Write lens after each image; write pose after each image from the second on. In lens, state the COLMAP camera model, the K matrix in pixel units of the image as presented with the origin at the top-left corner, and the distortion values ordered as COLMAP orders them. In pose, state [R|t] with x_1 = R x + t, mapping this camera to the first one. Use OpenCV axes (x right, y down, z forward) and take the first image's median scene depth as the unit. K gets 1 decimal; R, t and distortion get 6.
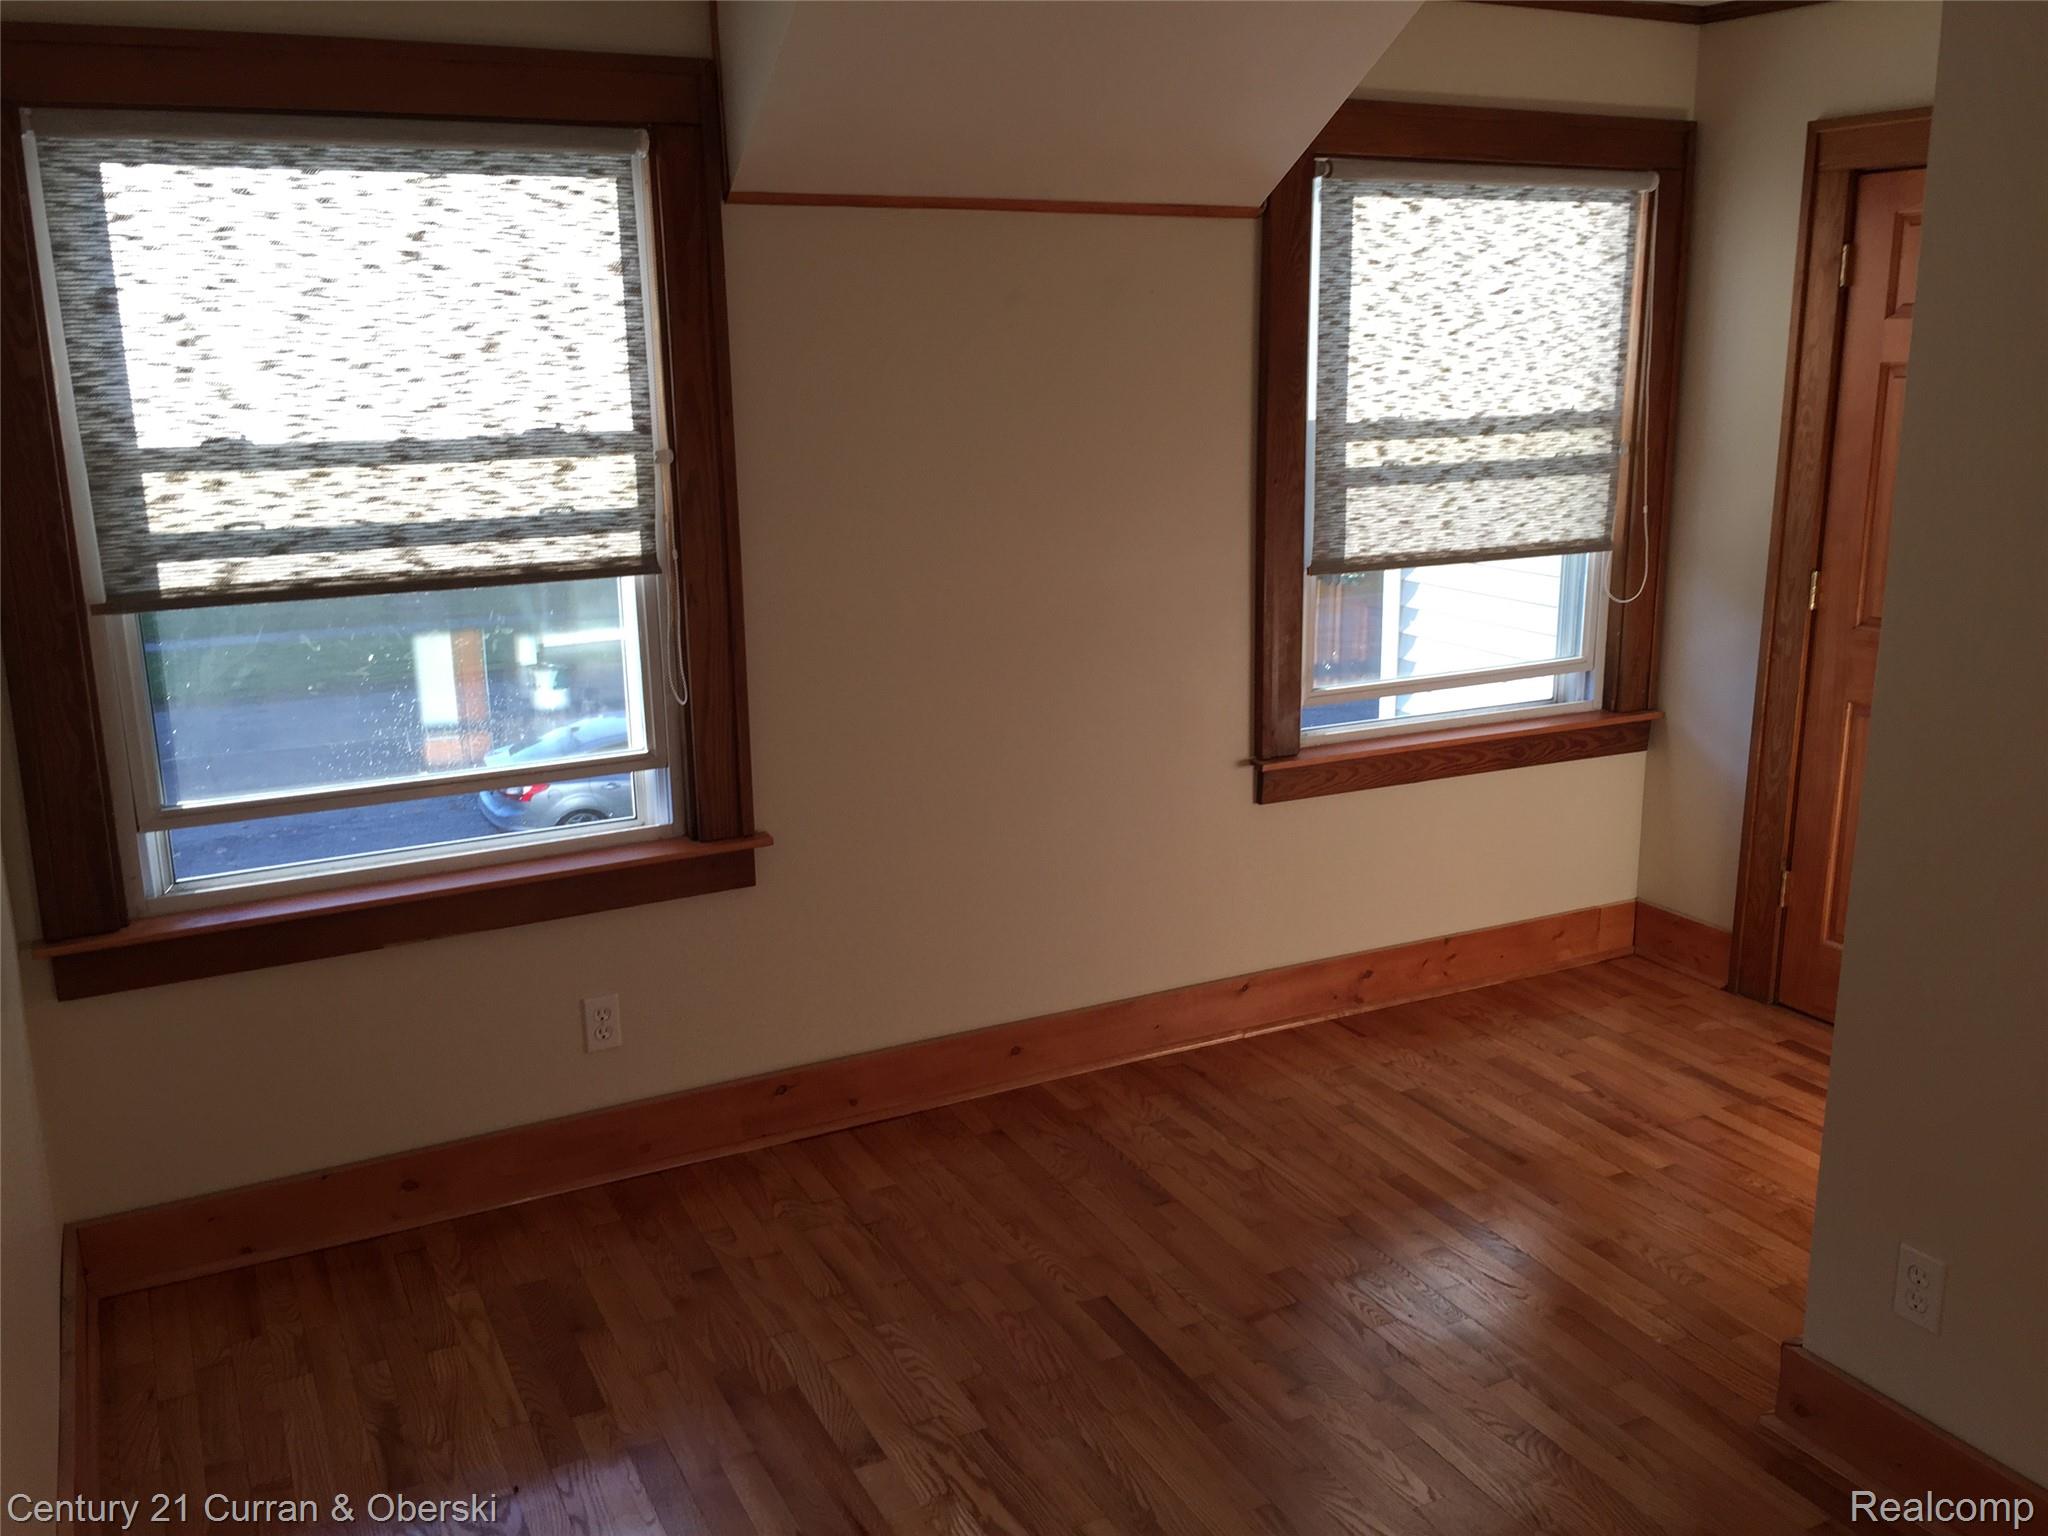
lens RADIAL K [[1752.8, 0, 1024.0], [0, 1752.8, 751.1], [0, 0, 1]] dist [0.059682, -0.108230]
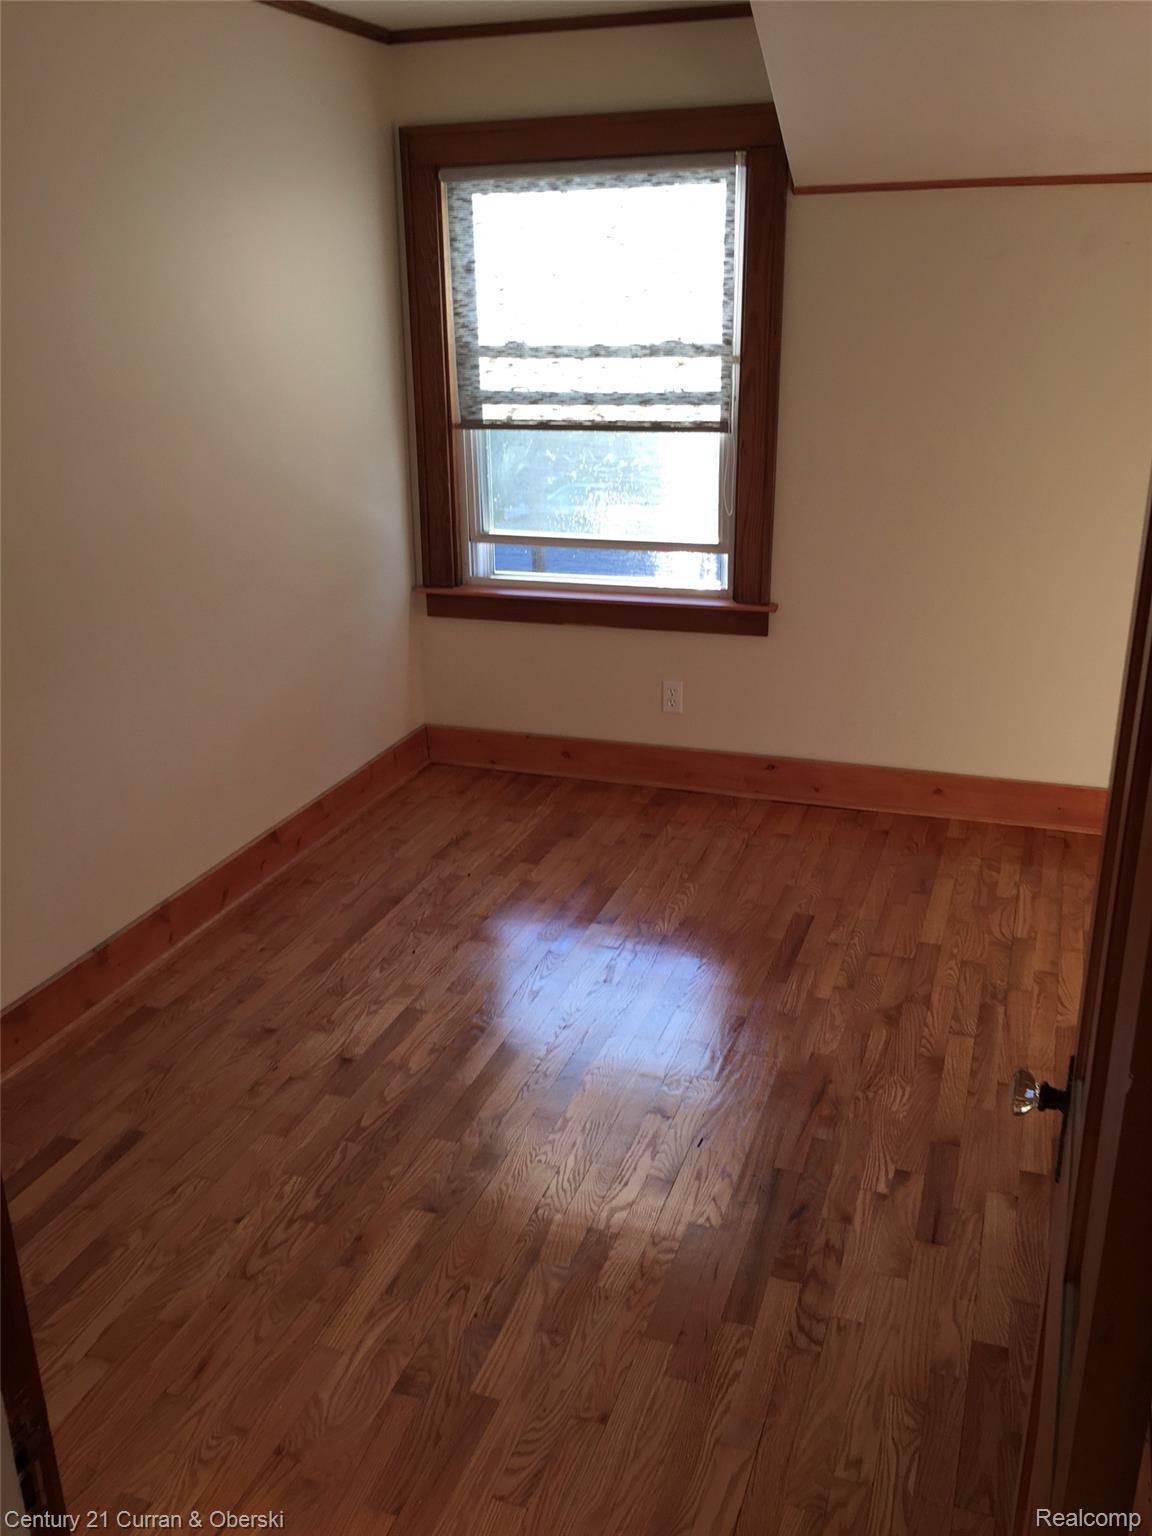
lens RADIAL K [[1314.6, 0, 570.1], [0, 1314.6, 777.5], [0, 0, 1]] dist [0.059682, -0.108230]
pose [[0.679935, 0.251661, -0.688735, 0.669174], [-0.162604, 0.967624, 0.193039, -0.002983], [0.715017, -0.019263, 0.698842, 0.019459]]
